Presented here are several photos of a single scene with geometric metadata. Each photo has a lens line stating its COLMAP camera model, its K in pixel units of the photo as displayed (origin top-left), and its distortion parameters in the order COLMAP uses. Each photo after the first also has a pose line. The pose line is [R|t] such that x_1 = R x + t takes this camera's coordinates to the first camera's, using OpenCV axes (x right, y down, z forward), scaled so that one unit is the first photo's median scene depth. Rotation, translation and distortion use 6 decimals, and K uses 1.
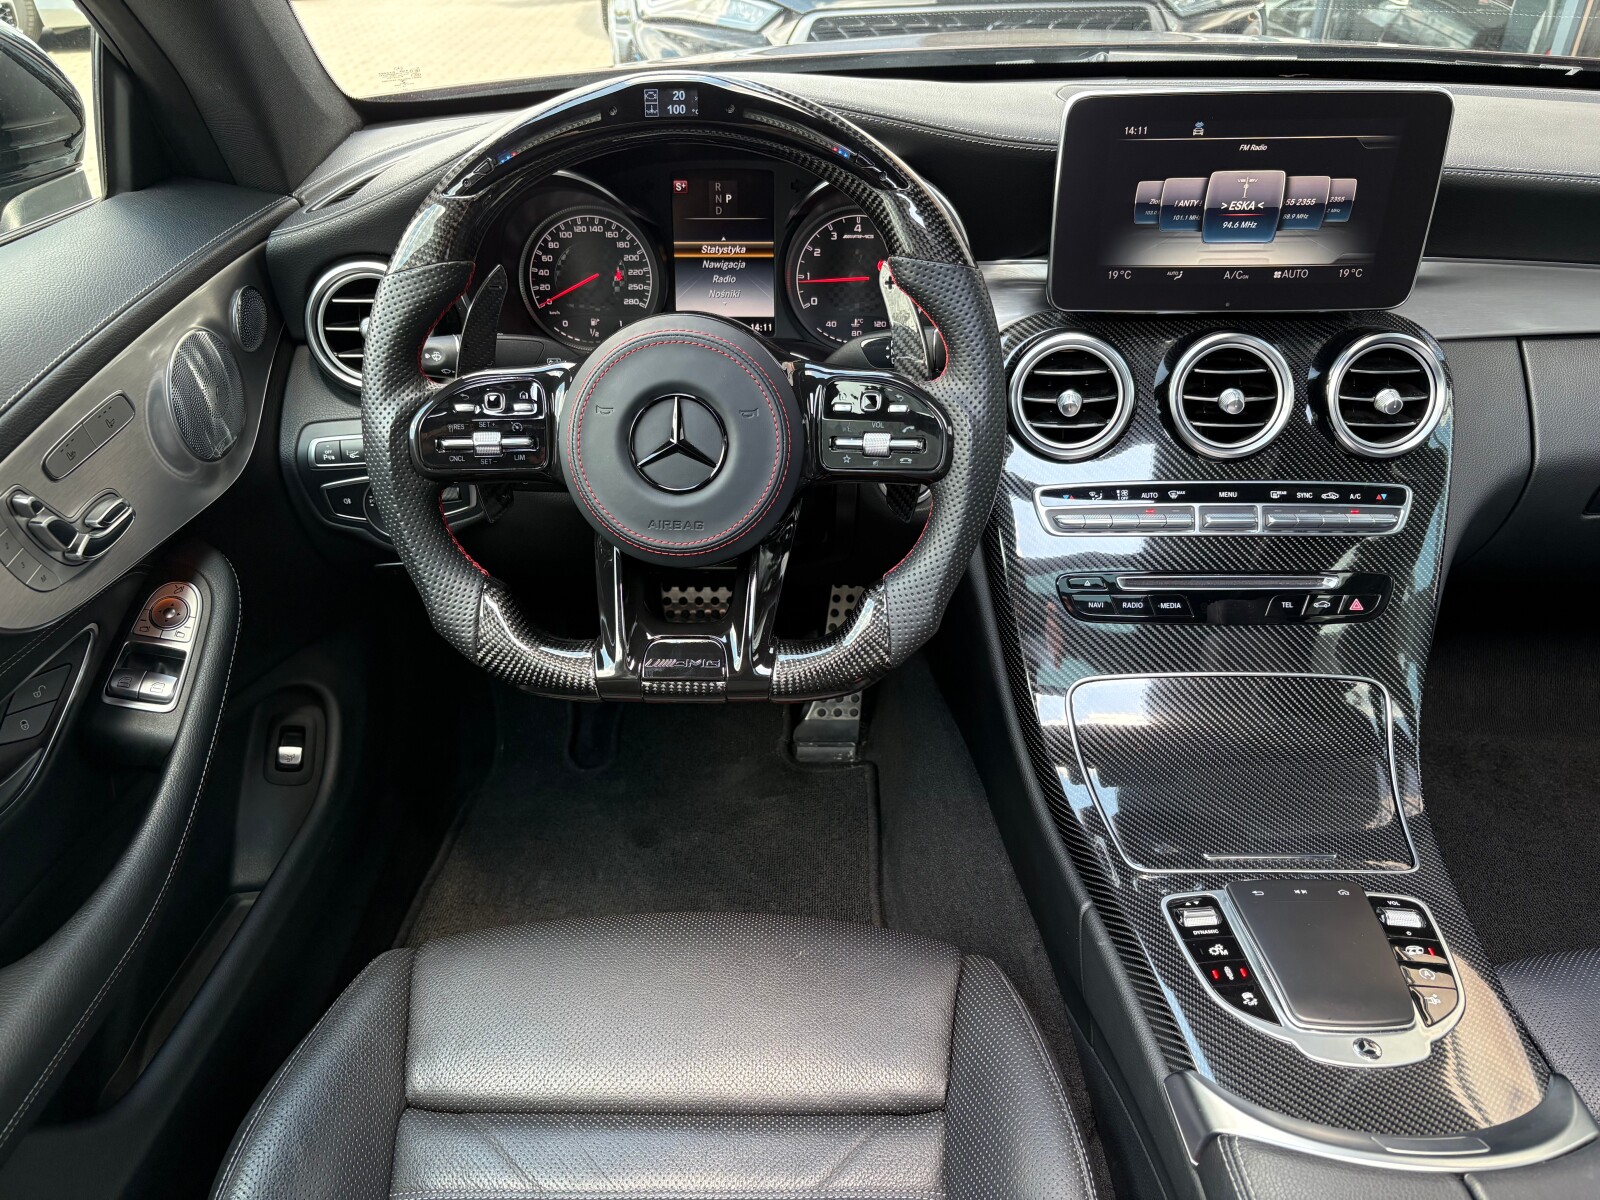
lens RADIAL K [[1251.7, 0, 813.2], [0, 1251.7, 593.2], [0, 0, 1]] dist [0.007440, 0.002094]
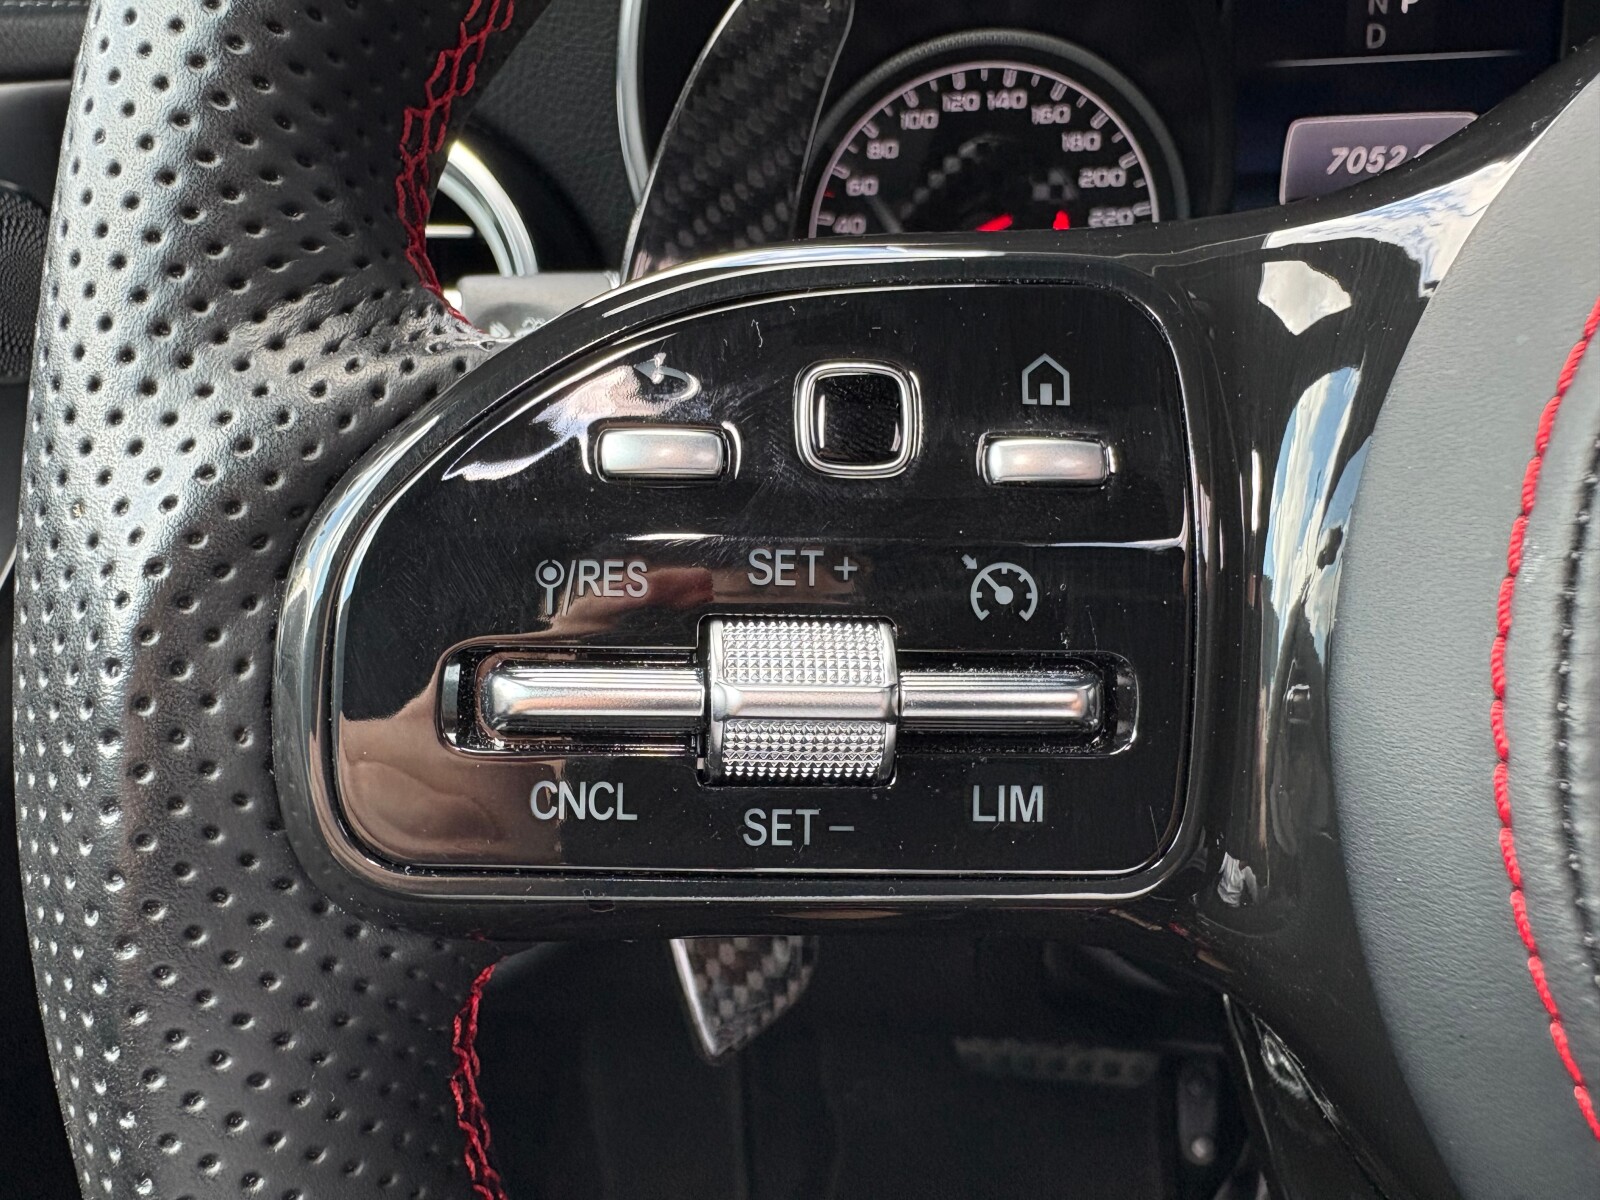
lens RADIAL K [[1256.5, 0, 800.0], [0, 1256.5, 600.0], [0, 0, 1]] dist [-0.000892, -0.002175]
pose [[0.994435, 0.025025, -0.102339, -0.210255], [-0.043624, 0.982000, -0.183772, -0.089640], [0.095898, 0.187214, 0.977627, 0.734147]]
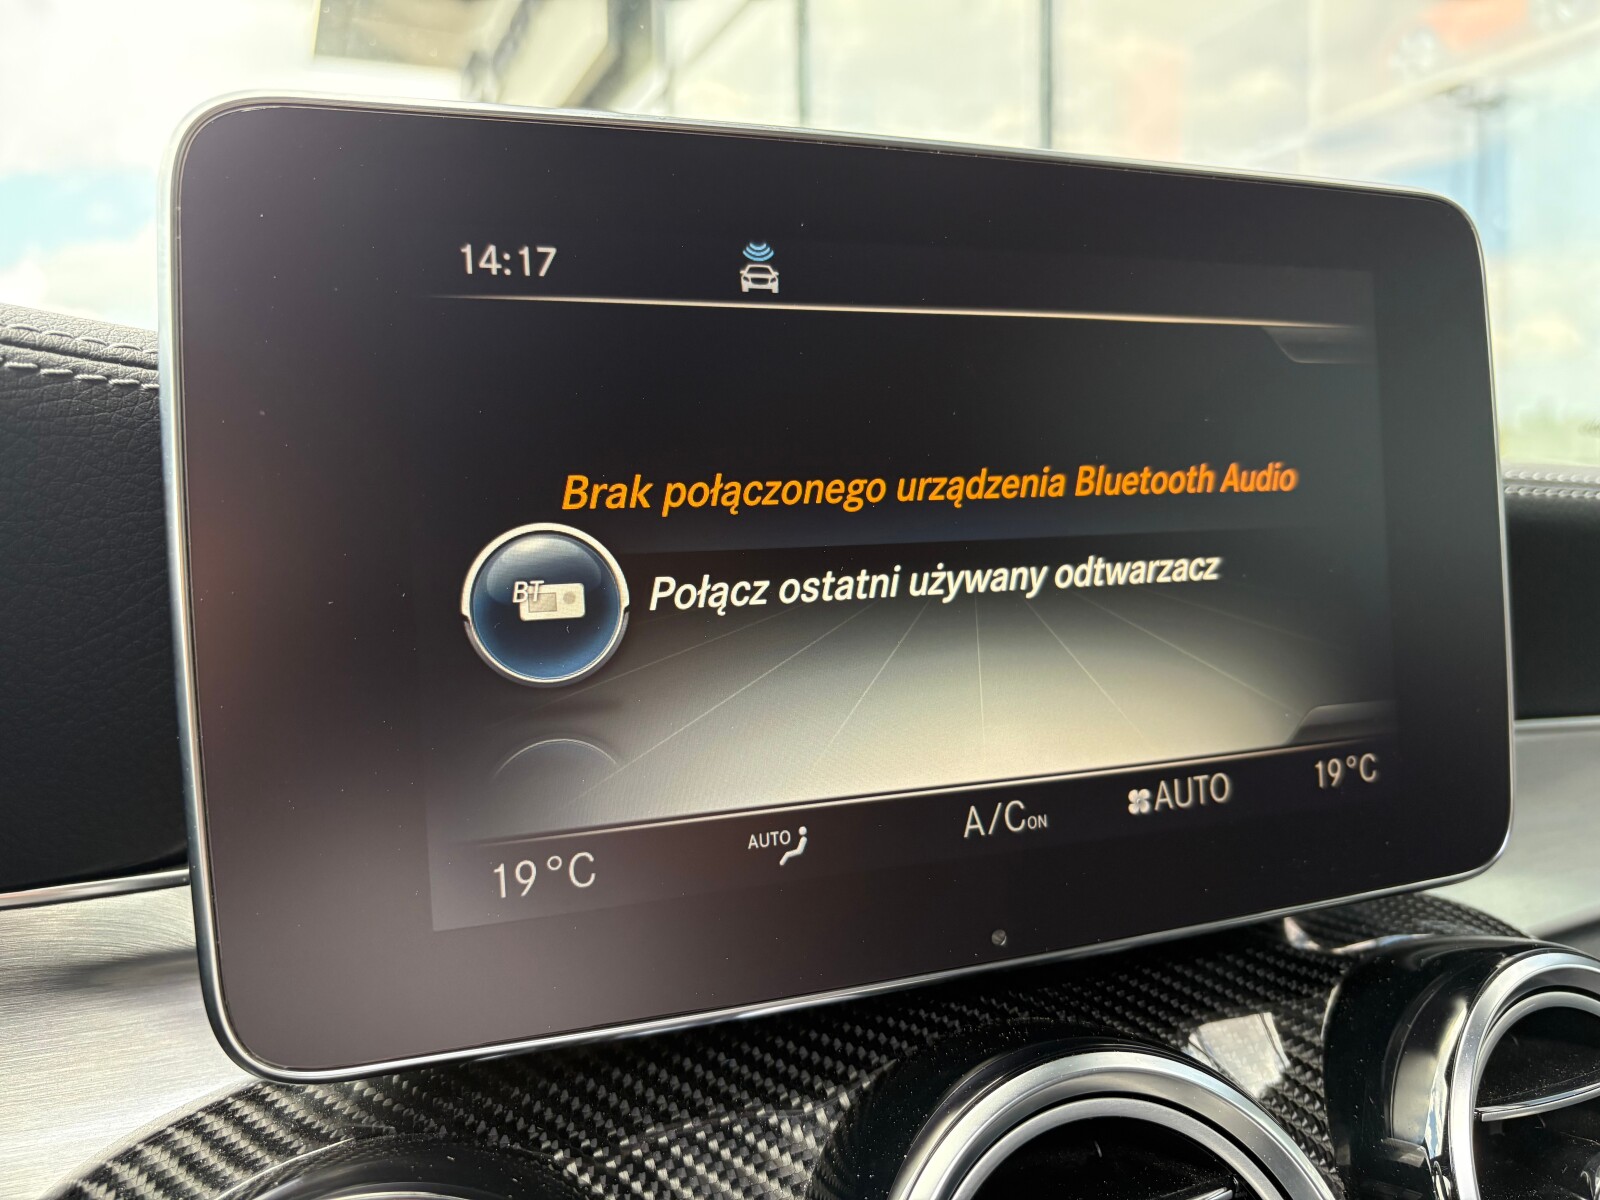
lens RADIAL K [[1251.7, 0, 813.2], [0, 1251.7, 593.2], [0, 0, 1]] dist [0.007440, 0.002094]
pose [[0.931427, -0.039277, 0.361802, 0.212368], [0.216066, 0.859663, -0.462921, -0.184474], [-0.292845, 0.509350, 0.809200, 0.784266]]
